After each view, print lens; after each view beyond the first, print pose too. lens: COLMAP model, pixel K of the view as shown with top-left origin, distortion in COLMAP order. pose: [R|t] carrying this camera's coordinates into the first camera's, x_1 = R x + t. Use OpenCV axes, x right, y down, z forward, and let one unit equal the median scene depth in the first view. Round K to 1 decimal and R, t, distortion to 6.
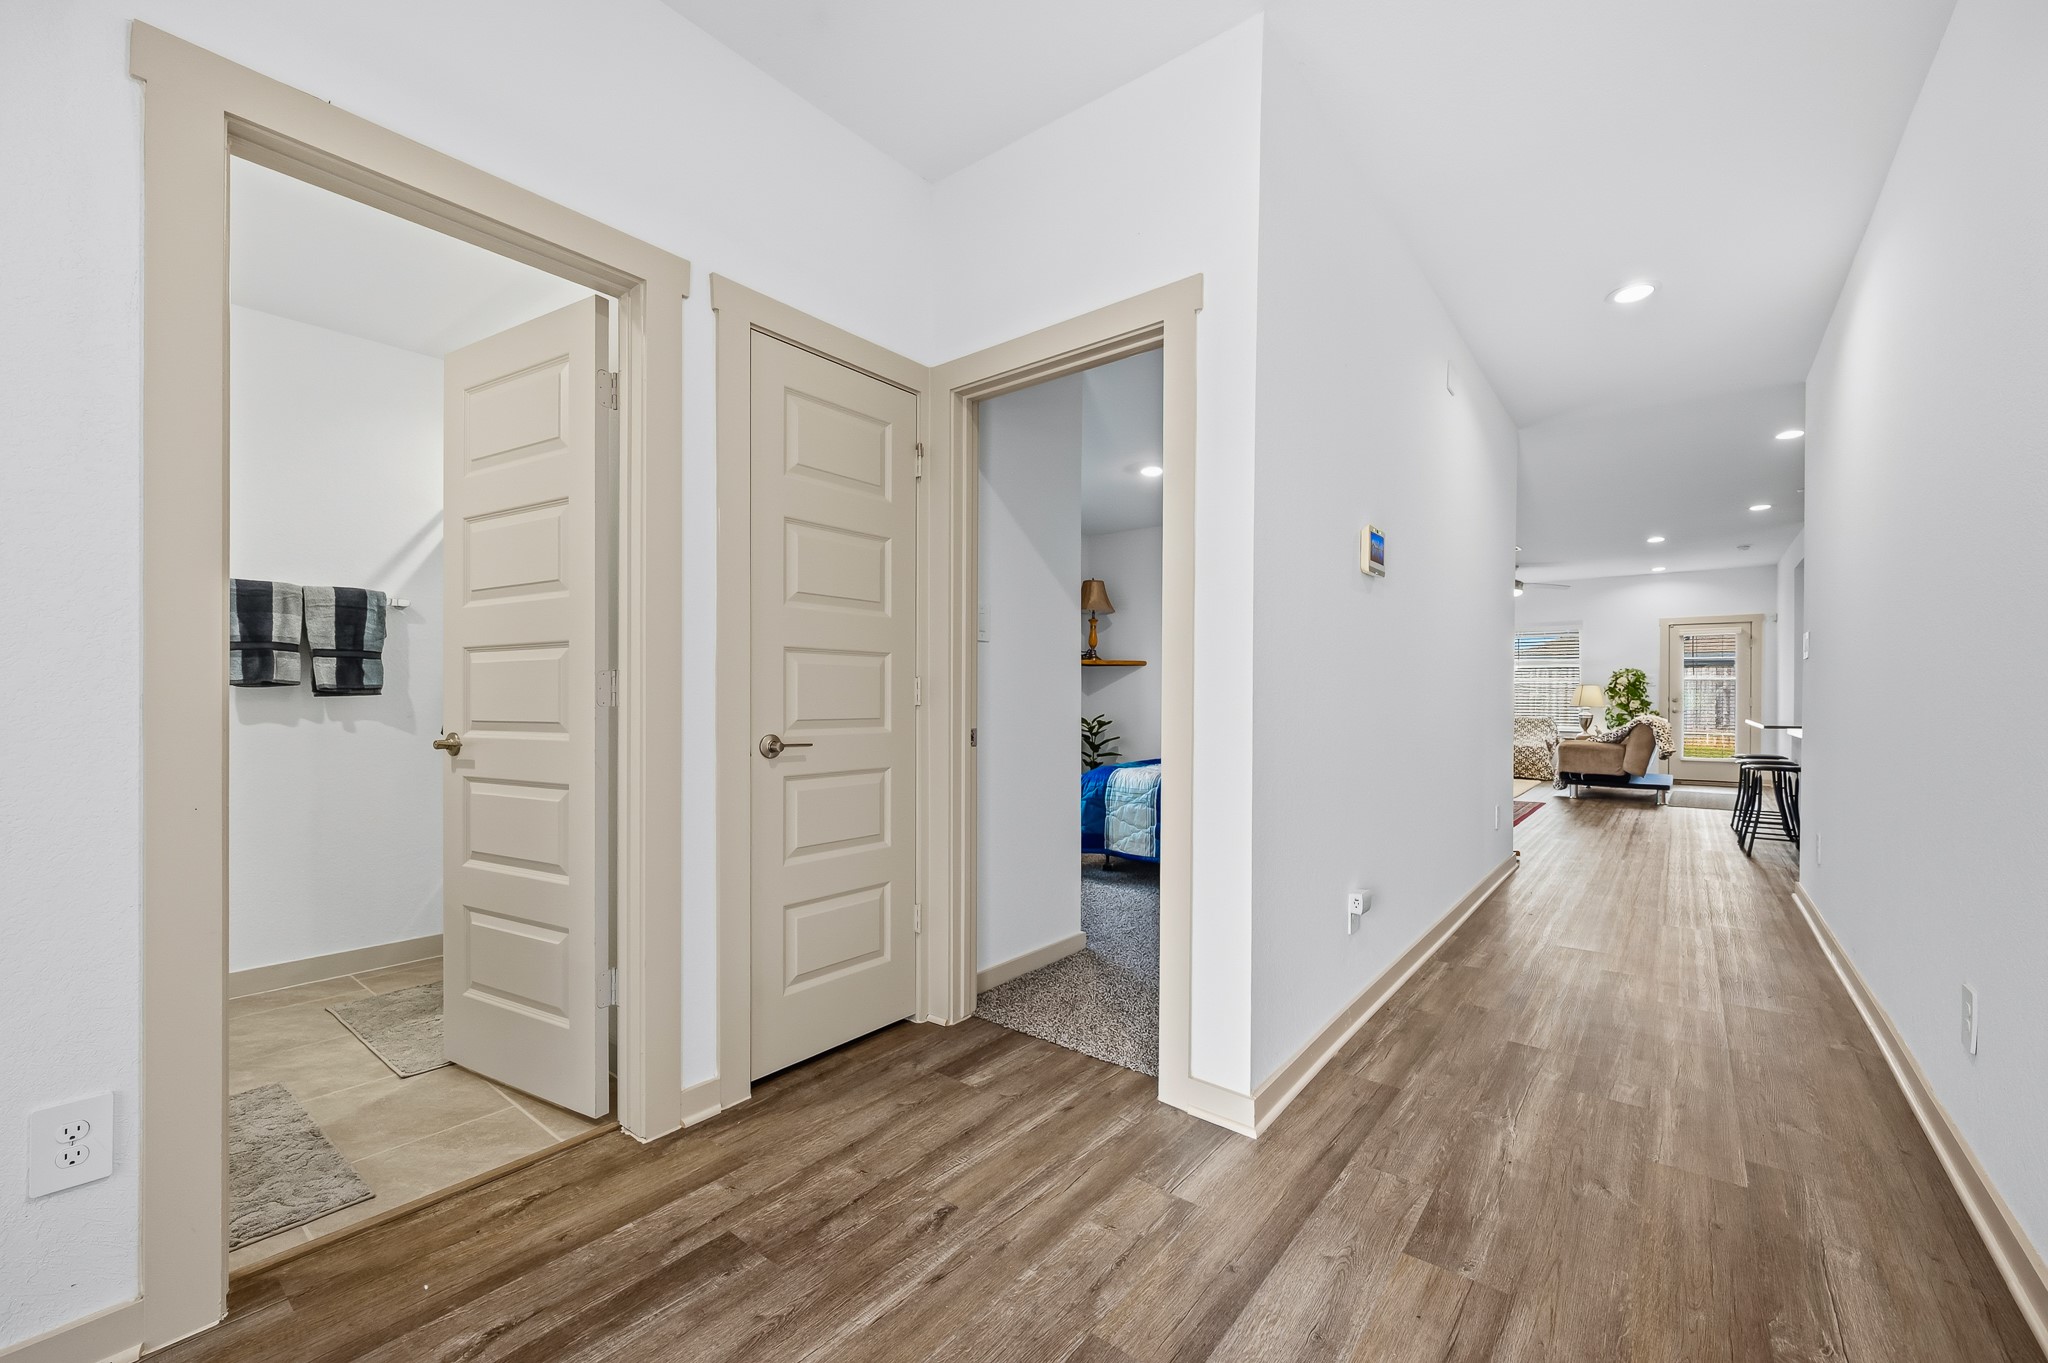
lens RADIAL K [[817.2, 0, 1027.5], [0, 817.2, 707.5], [0, 0, 1]] dist [0.000542, -0.000018]
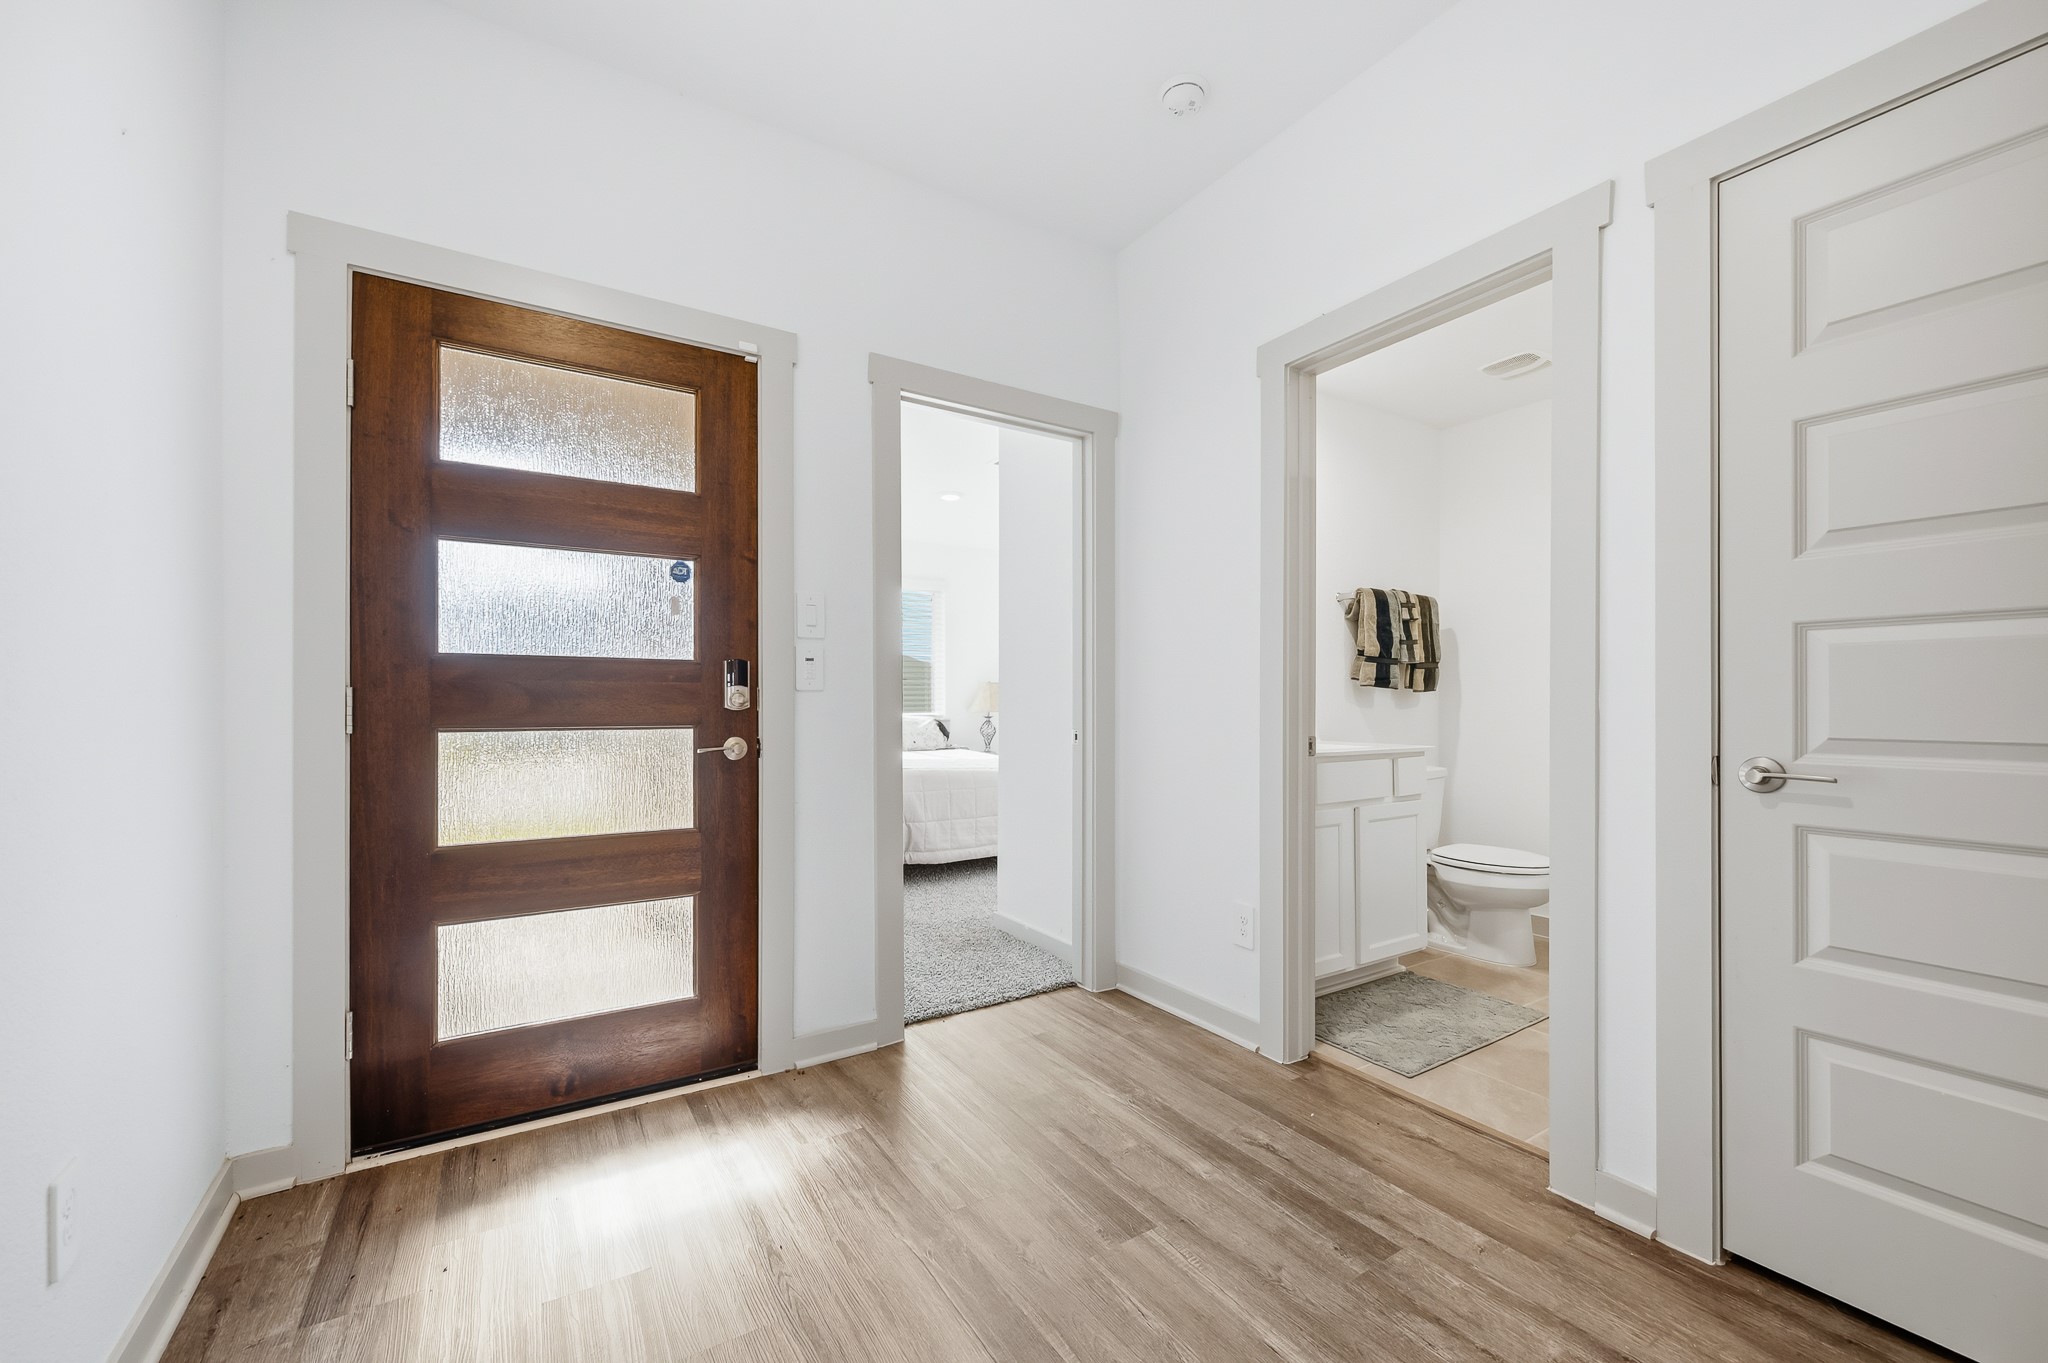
lens RADIAL K [[817.2, 0, 1027.5], [0, 817.2, 707.5], [0, 0, 1]] dist [0.000542, -0.000018]
pose [[-0.313365, 0.003122, -0.949628, 0.543545], [-0.016365, 0.999828, 0.008688, -0.003954], [0.949492, 0.018263, -0.313260, 0.677621]]
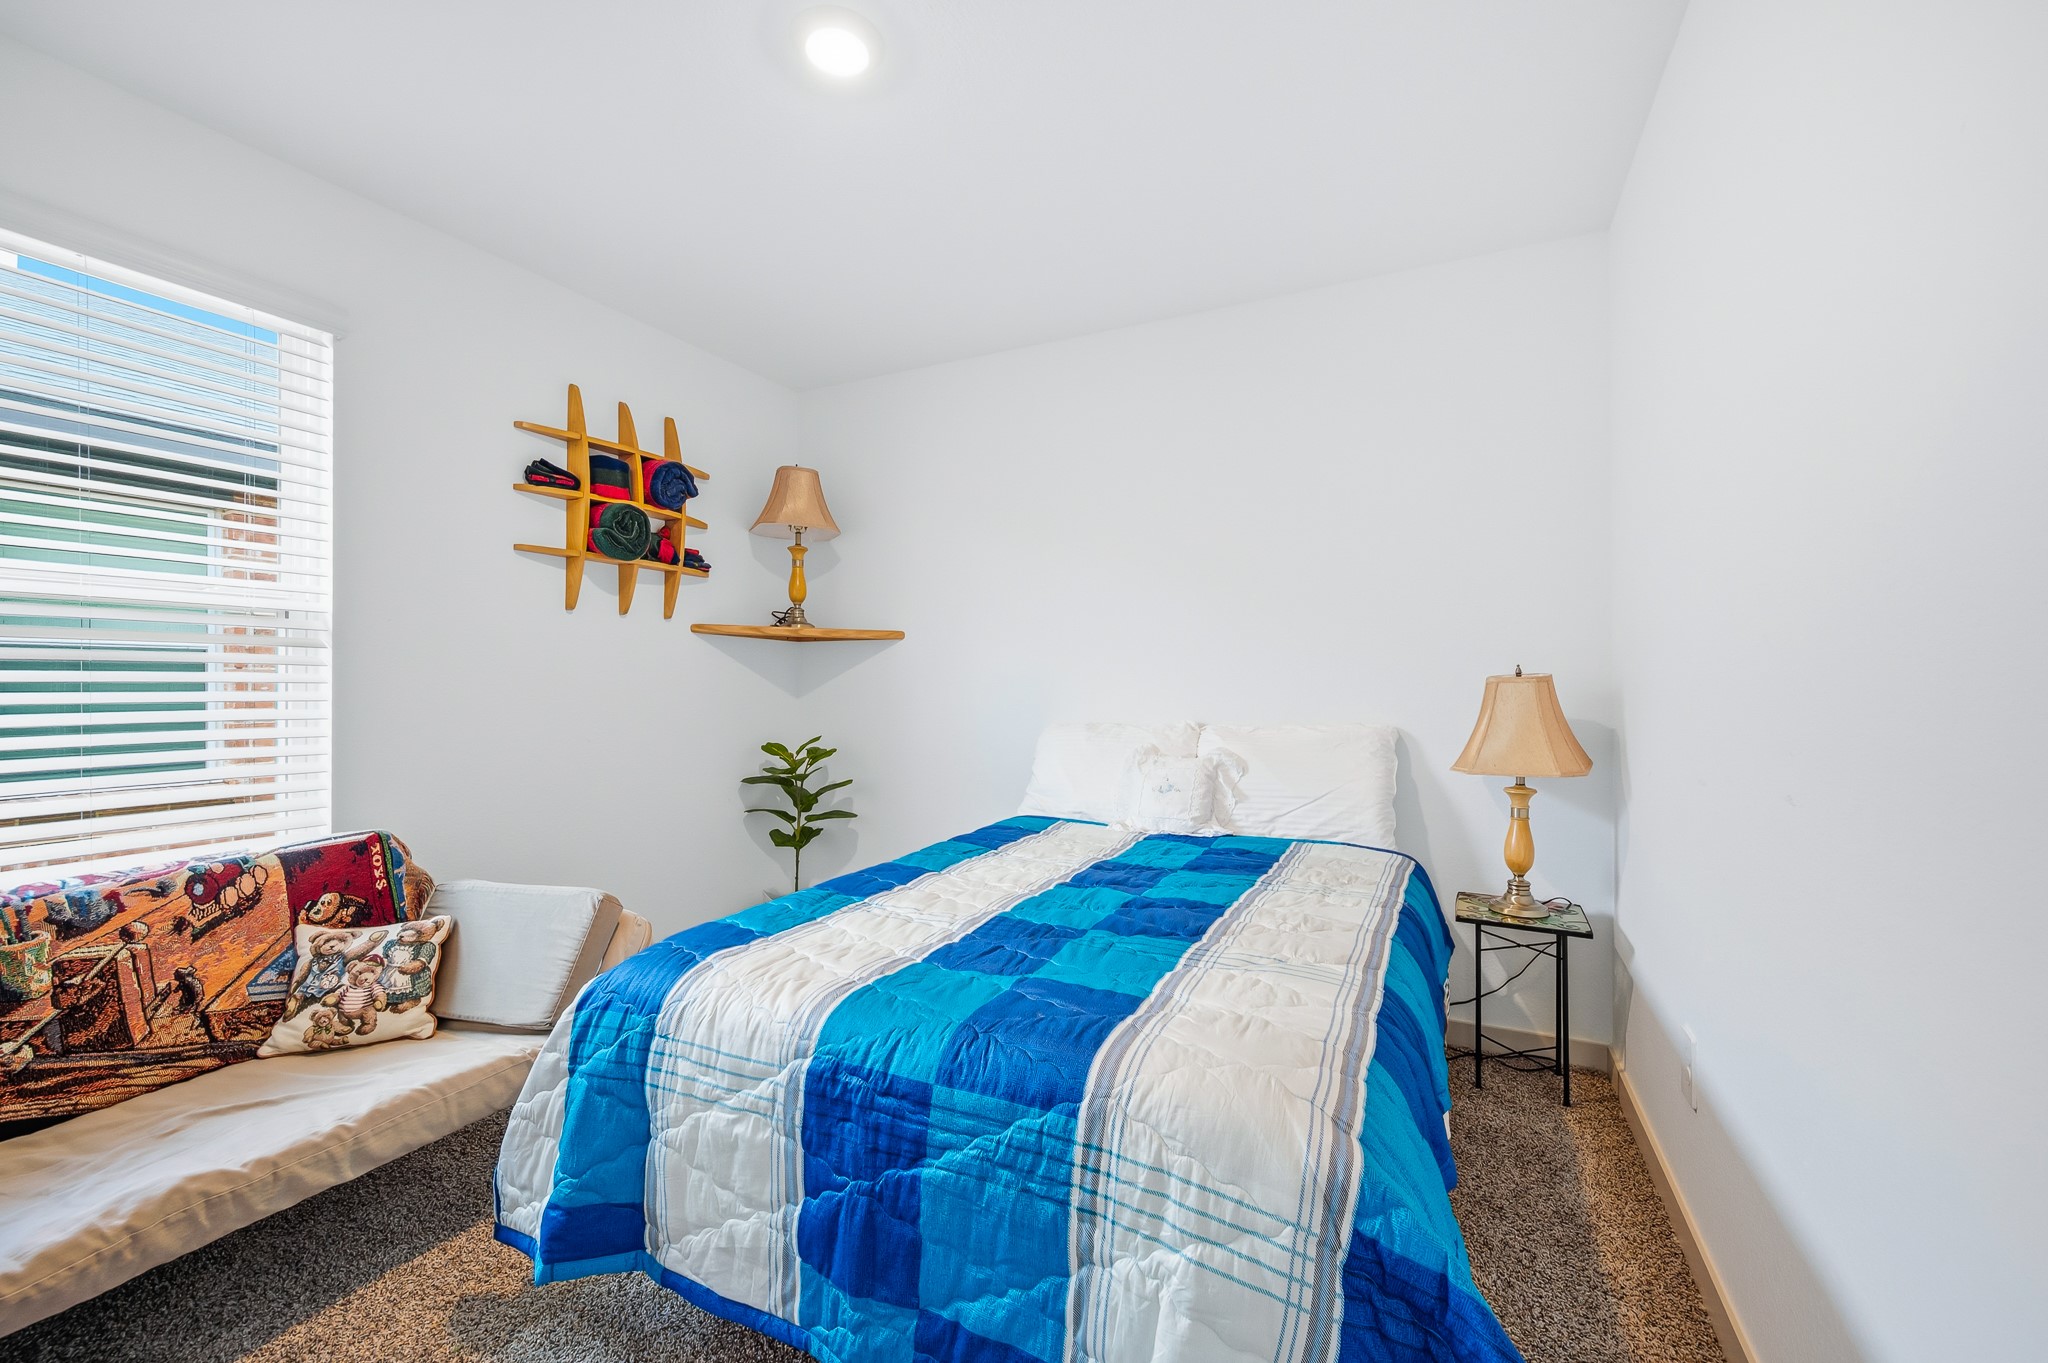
lens RADIAL K [[798.5, 0, 1029.4], [0, 798.5, 678.1], [0, 0, 1]] dist [0.001517, 0.000130]
pose [[0.979641, -0.002431, 0.200744, 0.362814], [0.007241, 0.999704, -0.023230, -0.044427], [-0.200628, 0.024211, 0.979368, 1.479355]]
